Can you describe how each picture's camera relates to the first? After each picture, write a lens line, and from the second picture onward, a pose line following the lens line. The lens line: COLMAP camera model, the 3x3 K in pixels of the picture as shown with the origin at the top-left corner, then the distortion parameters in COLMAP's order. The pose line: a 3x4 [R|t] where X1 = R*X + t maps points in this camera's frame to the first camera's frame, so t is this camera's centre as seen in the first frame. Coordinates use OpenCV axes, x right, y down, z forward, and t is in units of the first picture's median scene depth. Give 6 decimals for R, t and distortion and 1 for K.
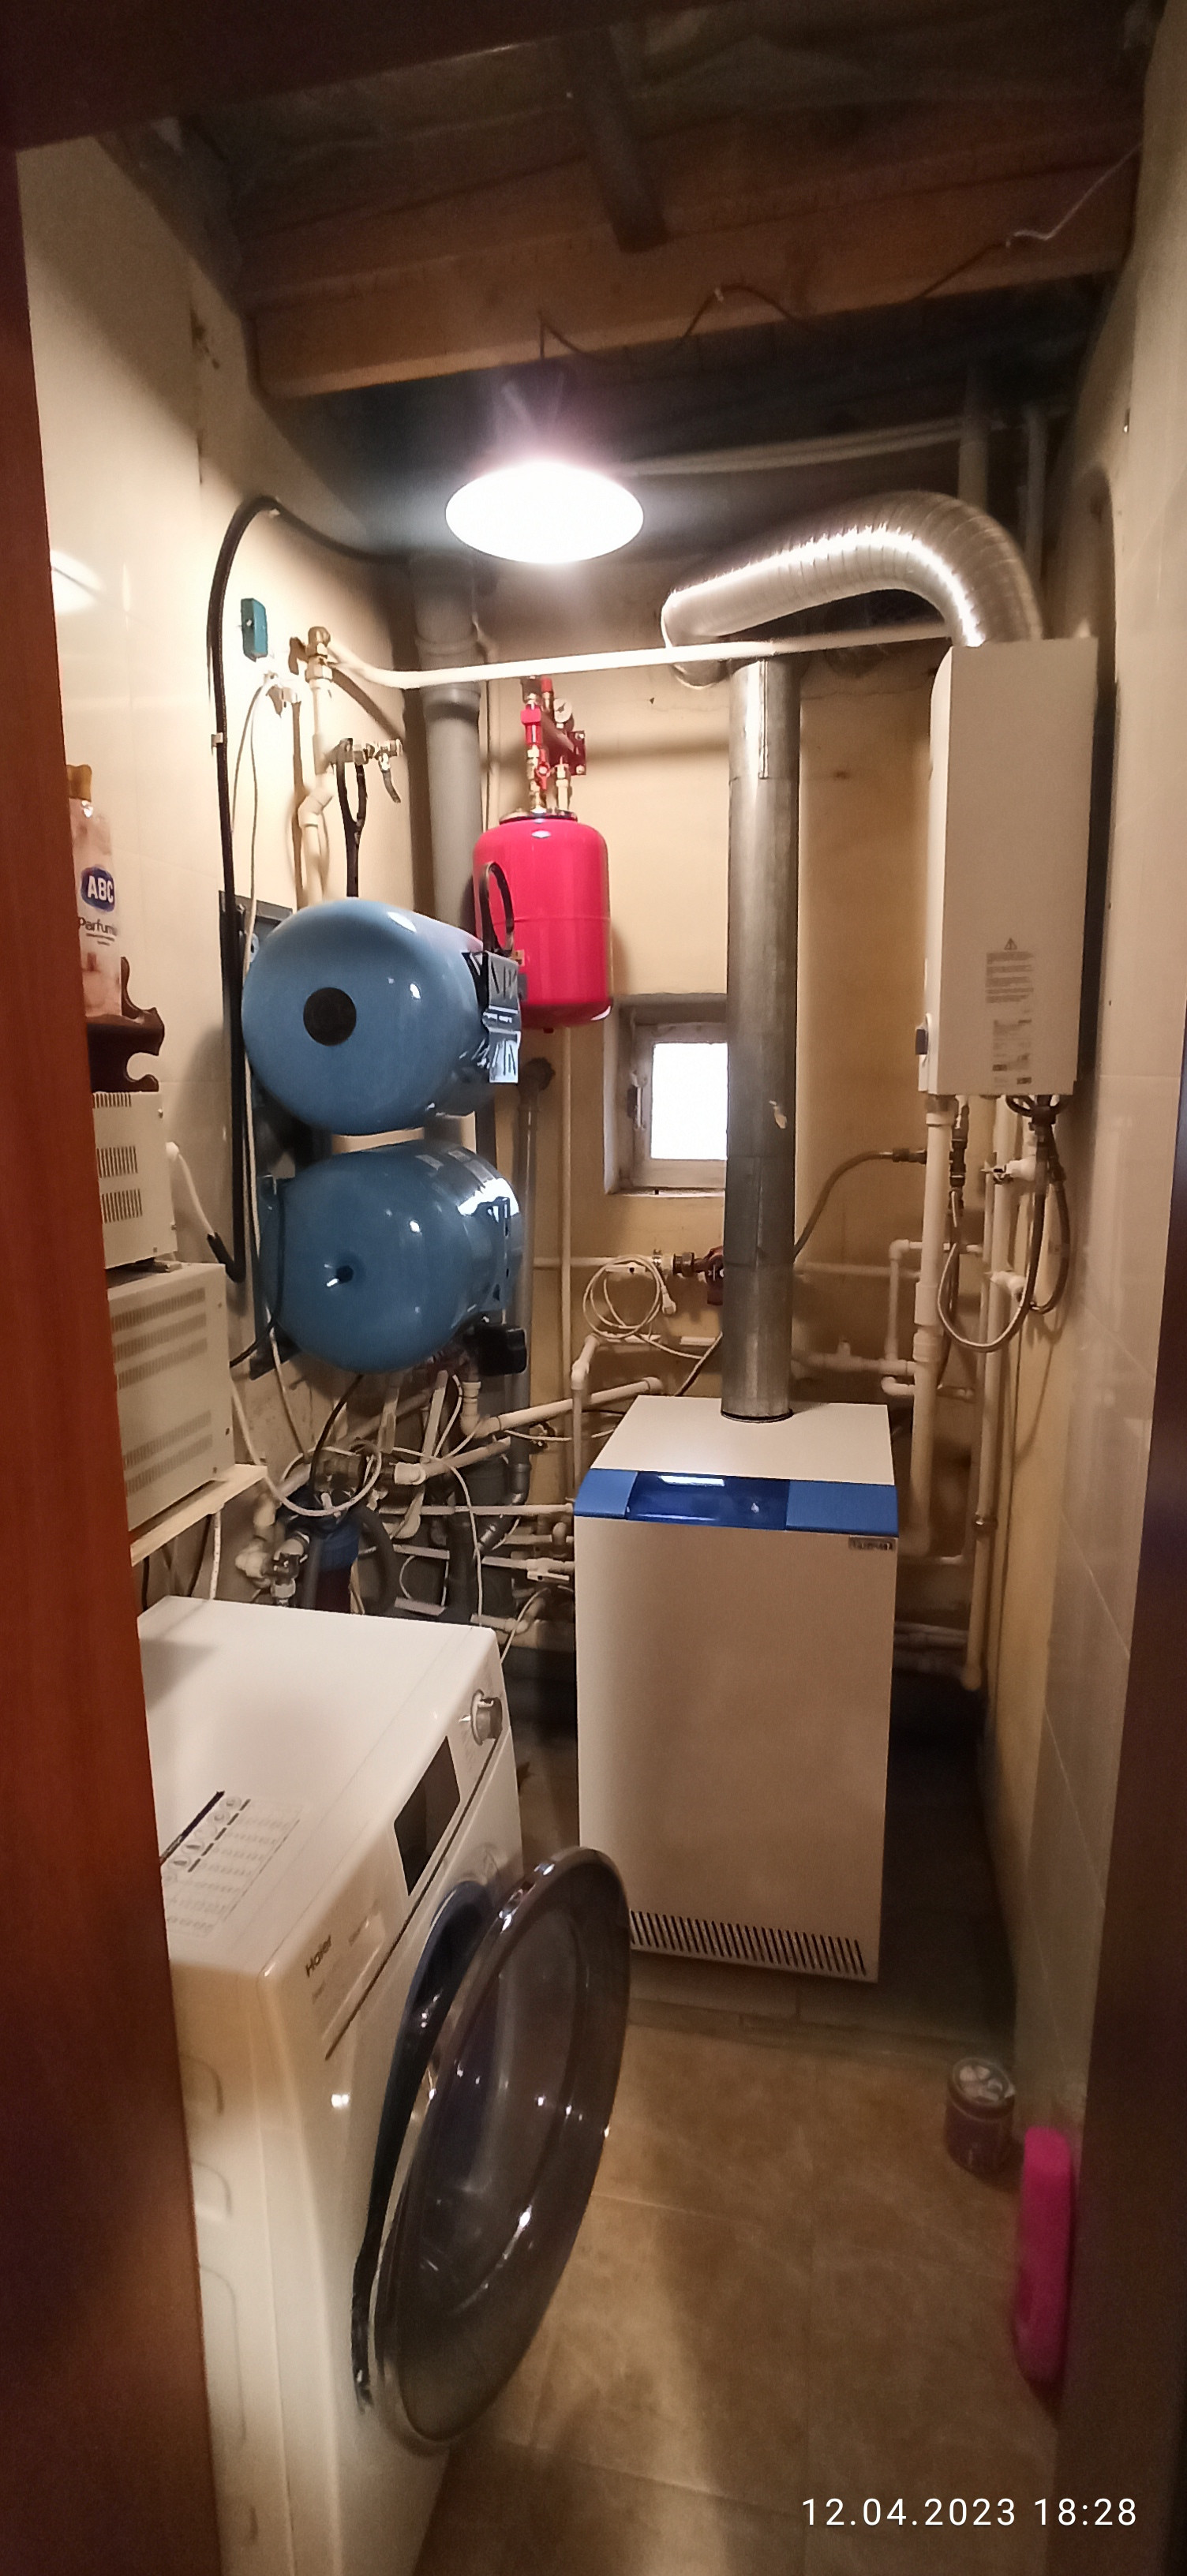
lens RADIAL K [[1165.6, 0, 582.5], [0, 1165.6, 1289.0], [0, 0, 1]] dist [-0.068777, 0.041640]
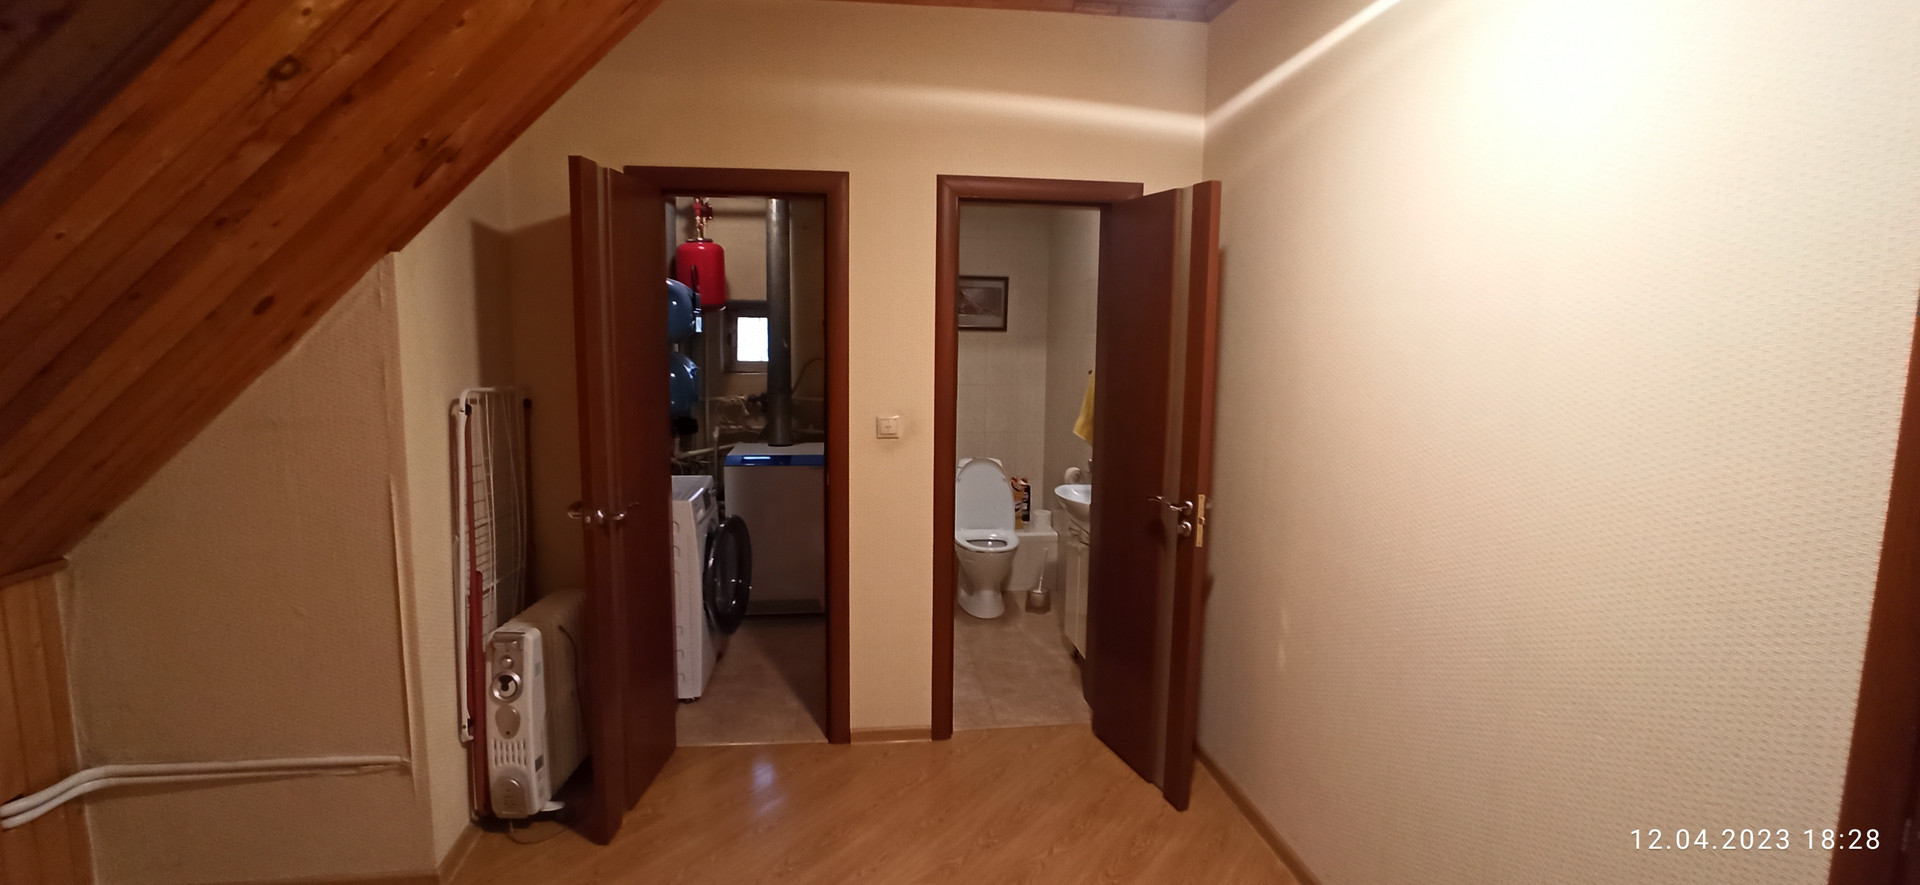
lens RADIAL K [[868.7, 0, 954.7], [0, 868.7, 434.9], [0, 0, 1]] dist [-0.068777, 0.041640]
pose [[0.938654, -0.019510, 0.344308, -0.174596], [0.040318, 0.997760, -0.053378, 0.200288], [-0.342495, 0.063986, 0.937338, -1.108357]]
